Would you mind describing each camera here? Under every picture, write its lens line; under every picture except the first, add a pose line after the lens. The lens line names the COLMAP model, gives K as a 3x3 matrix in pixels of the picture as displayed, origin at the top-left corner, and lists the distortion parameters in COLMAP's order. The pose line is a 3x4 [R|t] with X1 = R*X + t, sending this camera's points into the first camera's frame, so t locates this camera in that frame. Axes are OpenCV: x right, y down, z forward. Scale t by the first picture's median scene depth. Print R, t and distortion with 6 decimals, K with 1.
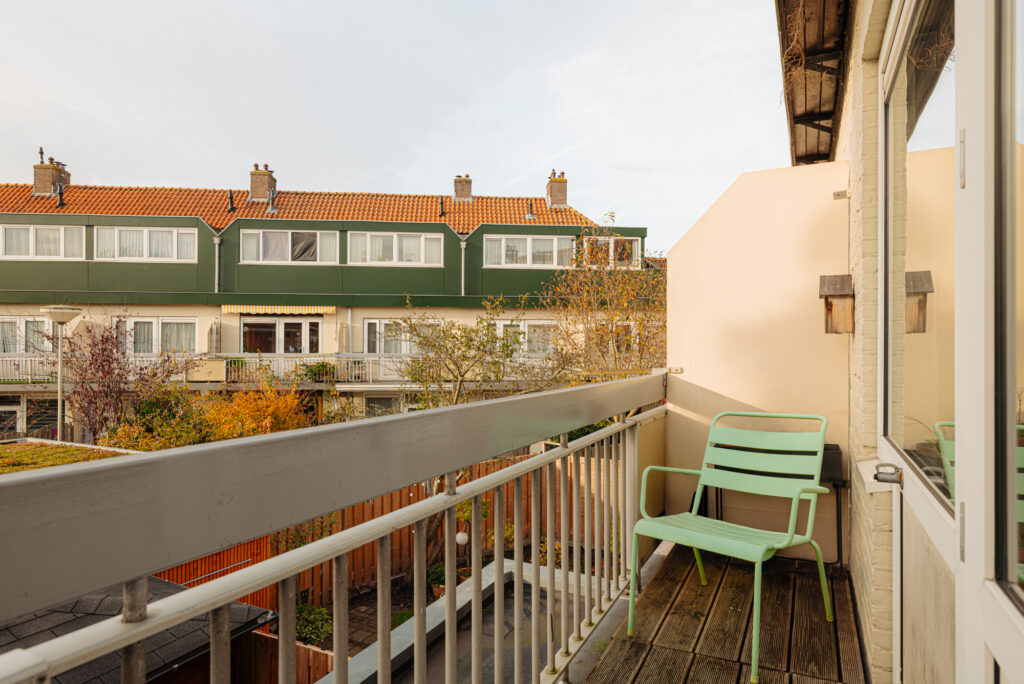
lens RADIAL K [[626.8, 0, 512.2], [0, 626.8, 342.2], [0, 0, 1]] dist [-0.041240, -0.001489]
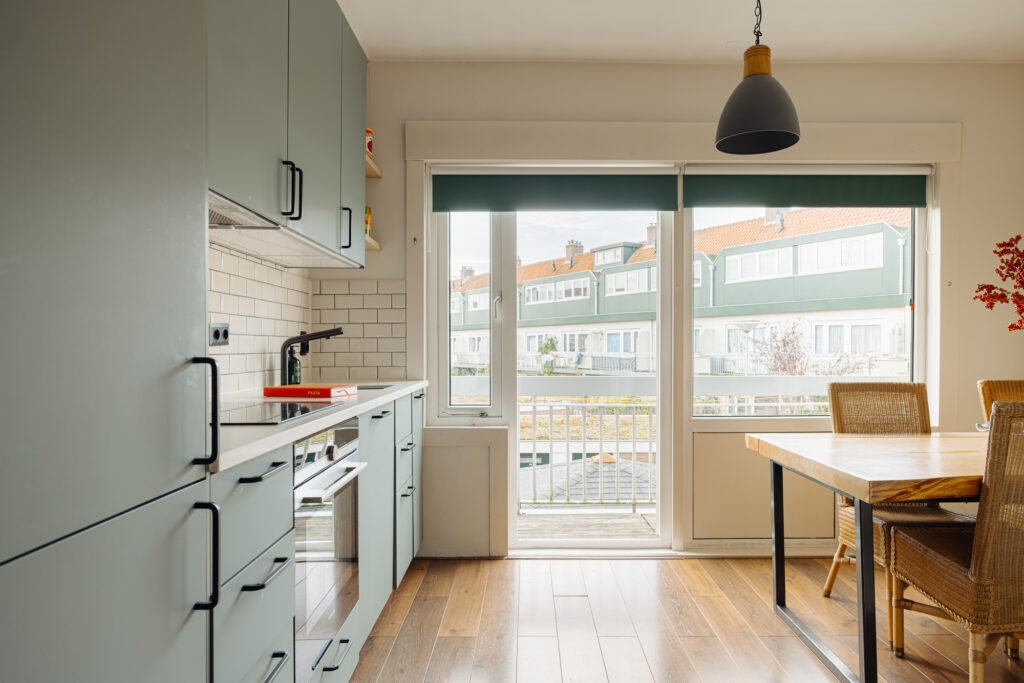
lens RADIAL K [[597.6, 0, 515.5], [0, 597.6, 344.8], [0, 0, 1]] dist [-0.000061, -0.000112]
pose [[0.440740, -0.006849, -0.897608, 0.119765], [0.008836, 0.999956, -0.003291, 0.000453], [0.897591, -0.006481, 0.440781, 0.014332]]
